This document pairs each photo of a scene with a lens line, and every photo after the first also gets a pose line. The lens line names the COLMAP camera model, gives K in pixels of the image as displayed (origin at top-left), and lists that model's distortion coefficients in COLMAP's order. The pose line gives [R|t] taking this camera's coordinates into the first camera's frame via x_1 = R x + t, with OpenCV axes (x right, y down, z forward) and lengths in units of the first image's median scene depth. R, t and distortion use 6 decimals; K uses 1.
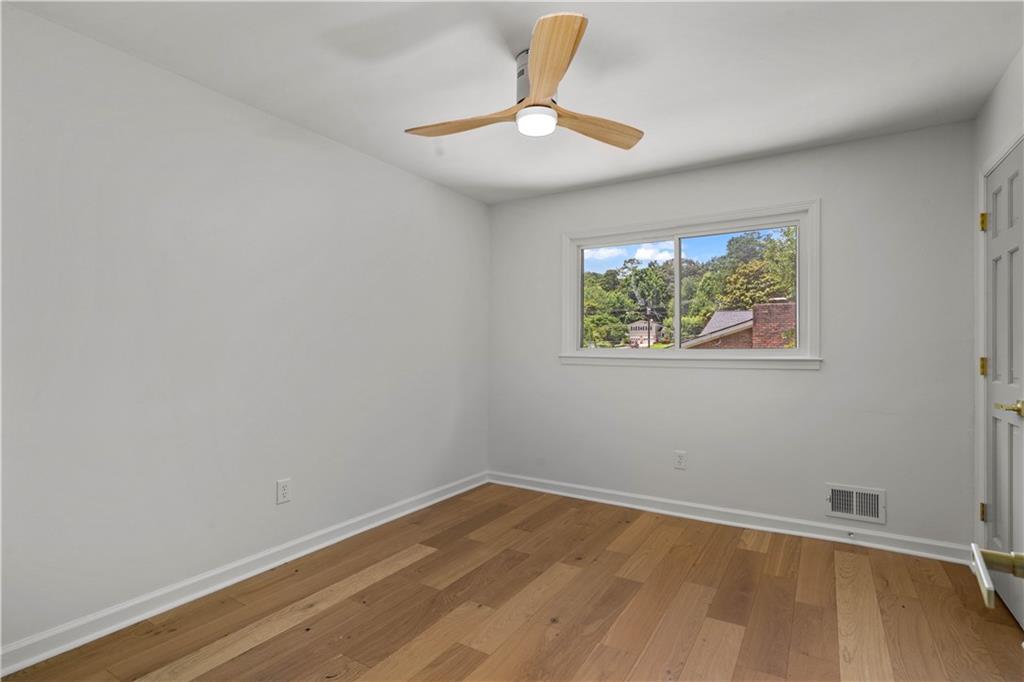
lens RADIAL K [[510.5, 0, 512.0], [0, 510.5, 341.0], [0, 0, 1]] dist [0.000423, -0.007773]
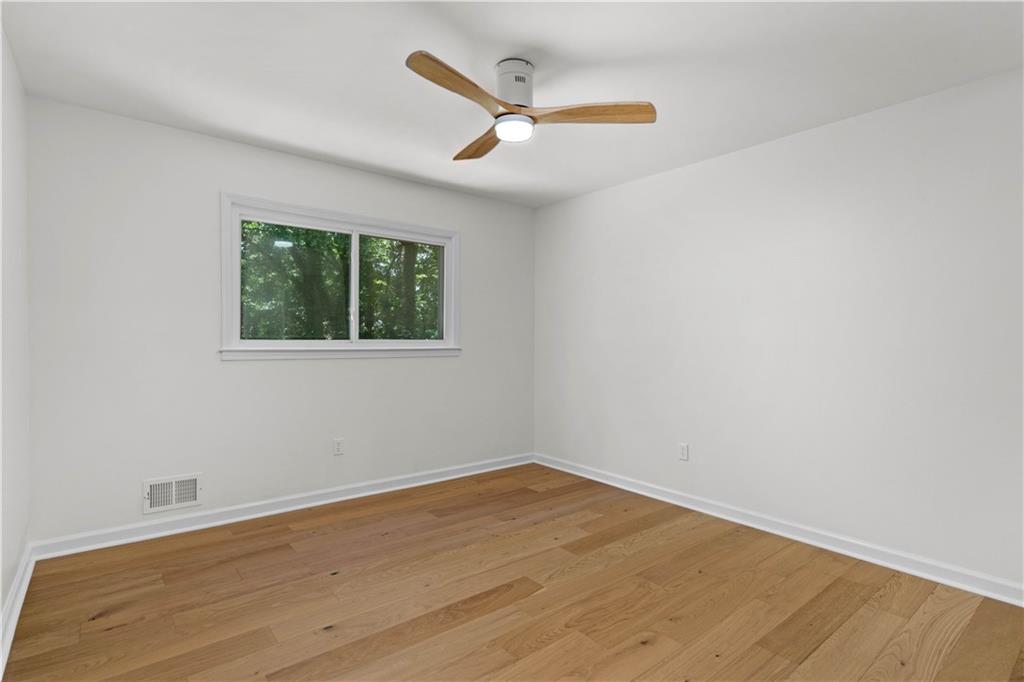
lens RADIAL K [[501.1, 0, 507.0], [0, 501.1, 344.3], [0, 0, 1]] dist [0.000134, 0.001802]
pose [[0.336490, -0.008780, 0.941646, -0.532689], [-0.009525, 0.999874, 0.012727, 0.007523], [-0.941639, -0.013252, 0.336364, 0.364160]]
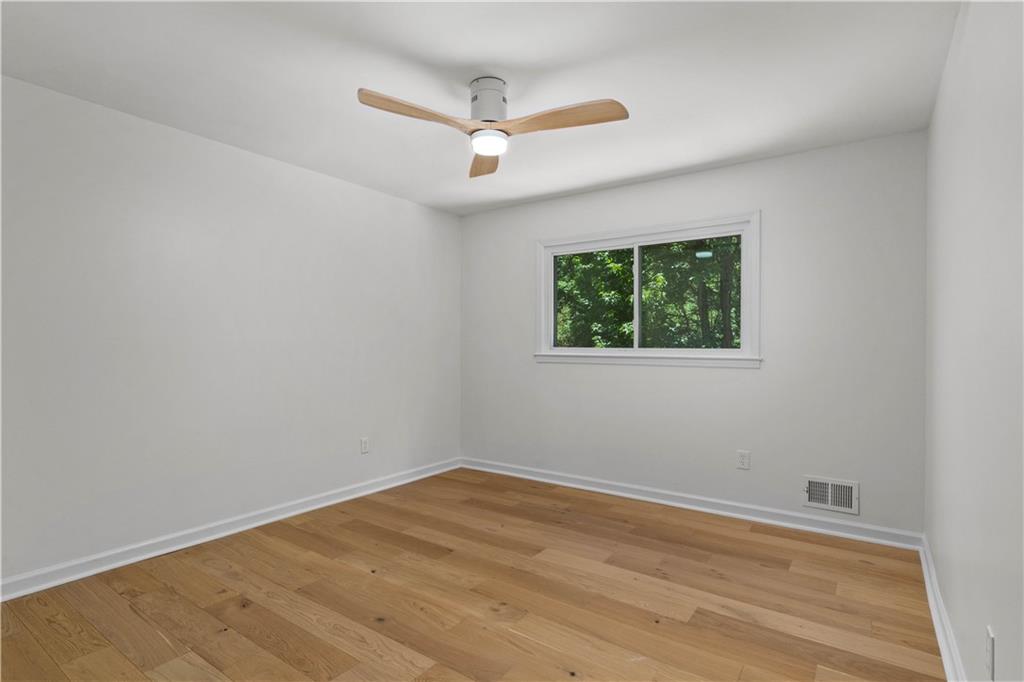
lens RADIAL K [[492.3, 0, 522.9], [0, 492.3, 358.8], [0, 0, 1]] dist [-0.001194, 0.000262]
pose [[0.999546, 0.004536, -0.029793, 0.109472], [-0.003427, 0.999303, 0.037170, -0.000636], [0.029941, -0.037051, 0.998865, -0.058677]]
